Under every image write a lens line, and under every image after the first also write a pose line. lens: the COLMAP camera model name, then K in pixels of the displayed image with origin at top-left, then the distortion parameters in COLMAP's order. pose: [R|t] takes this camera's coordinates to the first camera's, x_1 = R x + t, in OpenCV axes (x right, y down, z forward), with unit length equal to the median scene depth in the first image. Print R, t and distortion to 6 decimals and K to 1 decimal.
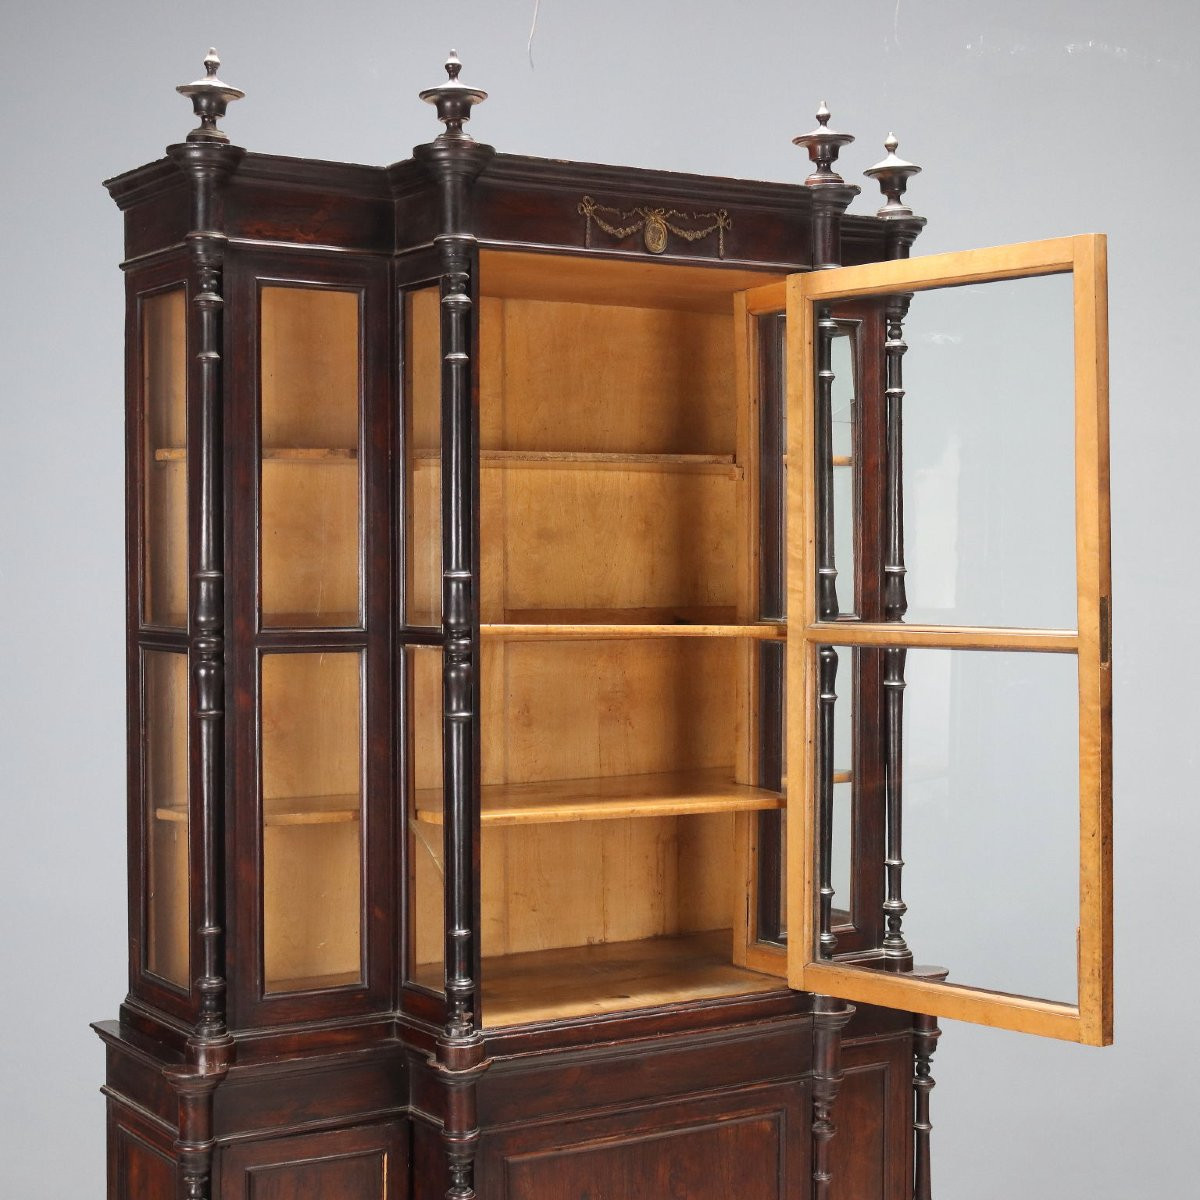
lens RADIAL K [[2160.0, 0, 600.8], [0, 2160.0, 593.0], [0, 0, 1]] dist [-0.005813, 0.000000]
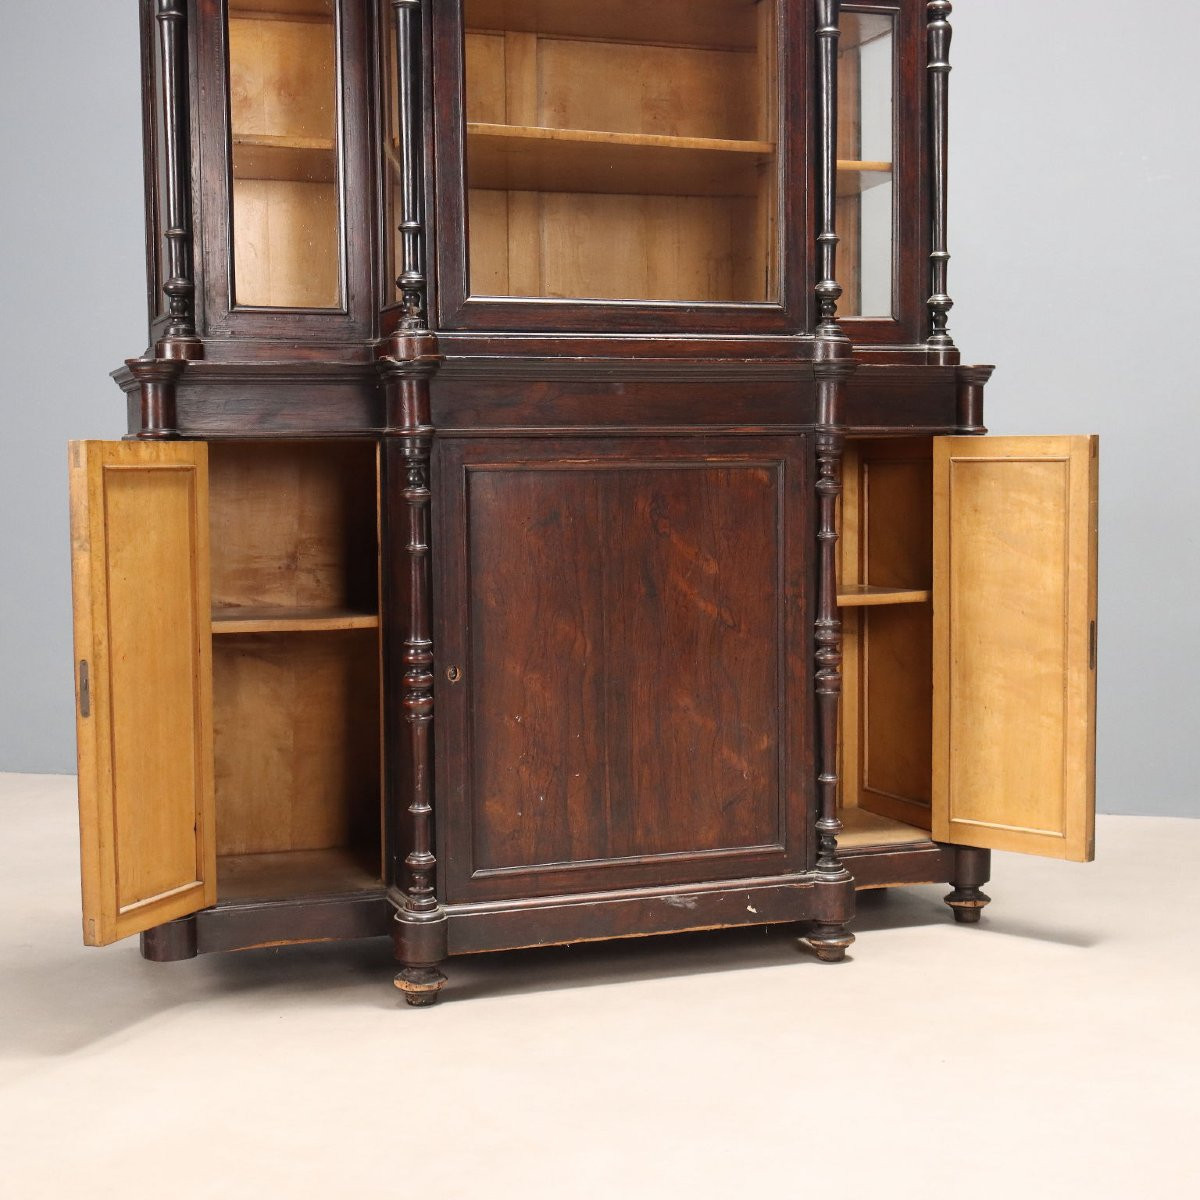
lens RADIAL K [[1952.7, 0, 590.2], [0, 1952.7, 594.7], [0, 0, 1]] dist [0.025283, 0.000000]
pose [[0.976608, 0.004776, -0.214974, 0.201653], [0.006414, 0.998661, 0.051327, 0.269990], [0.214931, -0.051505, 0.975270, 0.127169]]
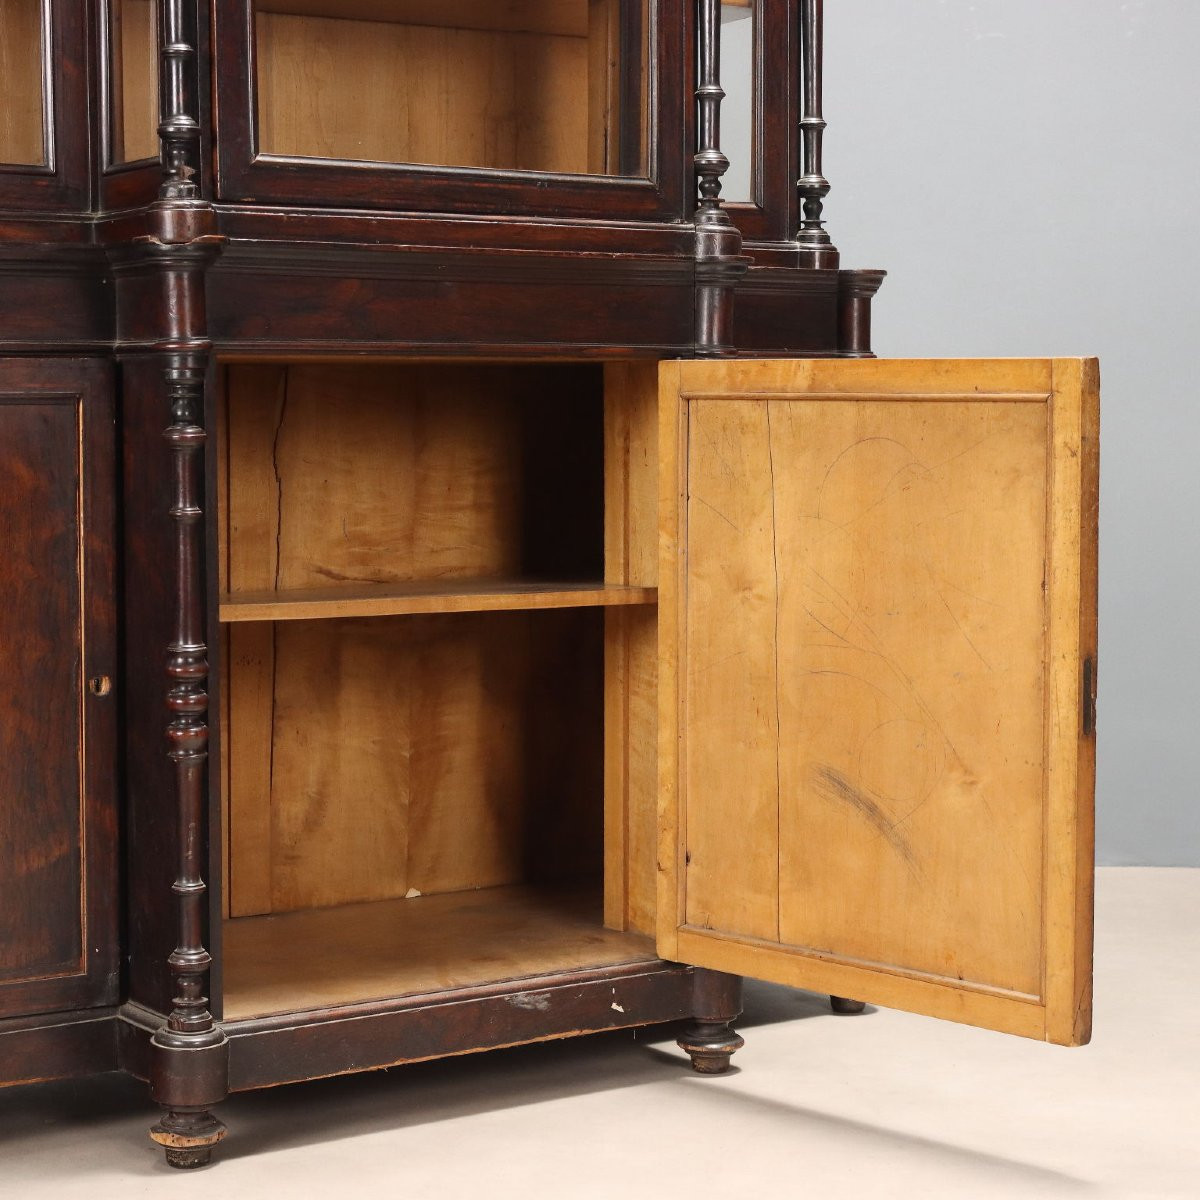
lens RADIAL K [[2652.3, 0, 586.7], [0, 2652.3, 596.3], [0, 0, 1]] dist [0.039801, 0.000000]
pose [[0.999322, -0.005555, 0.036388, 0.032352], [0.003636, 0.998610, 0.052587, 0.276578], [-0.036630, -0.052419, 0.997953, 0.130005]]
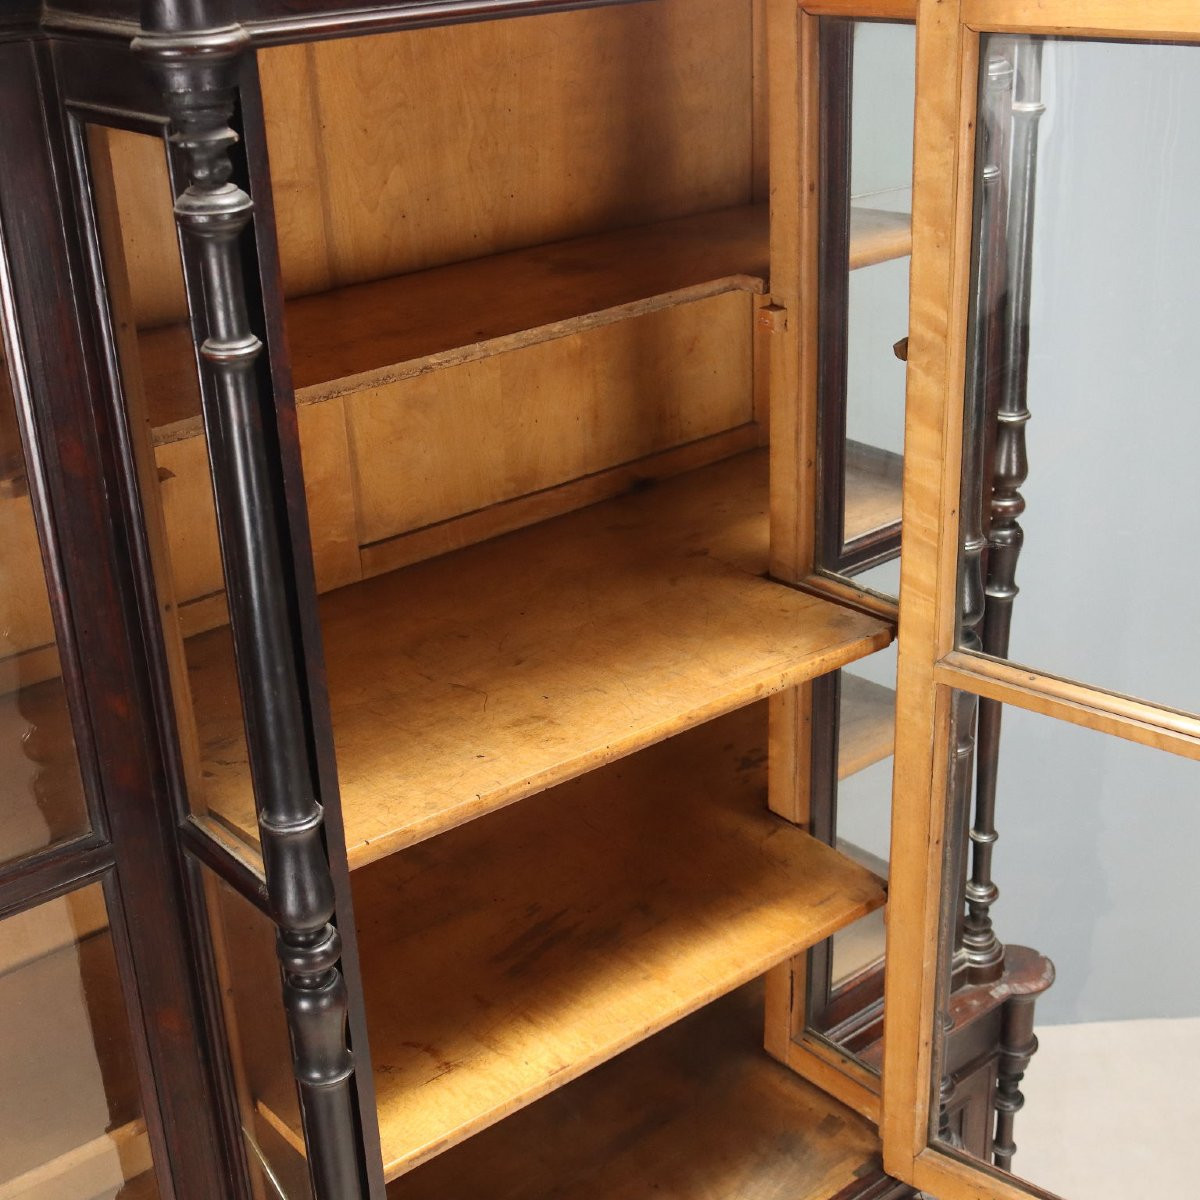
lens RADIAL K [[1725.8, 0, 596.5], [0, 1725.8, 590.2], [0, 0, 1]] dist [0.006472, 0.000000]
pose [[0.991170, -0.084705, 0.102013, -0.034698], [0.038811, 0.920994, 0.387638, -0.181334], [-0.126789, -0.380256, 0.916149, 0.652033]]
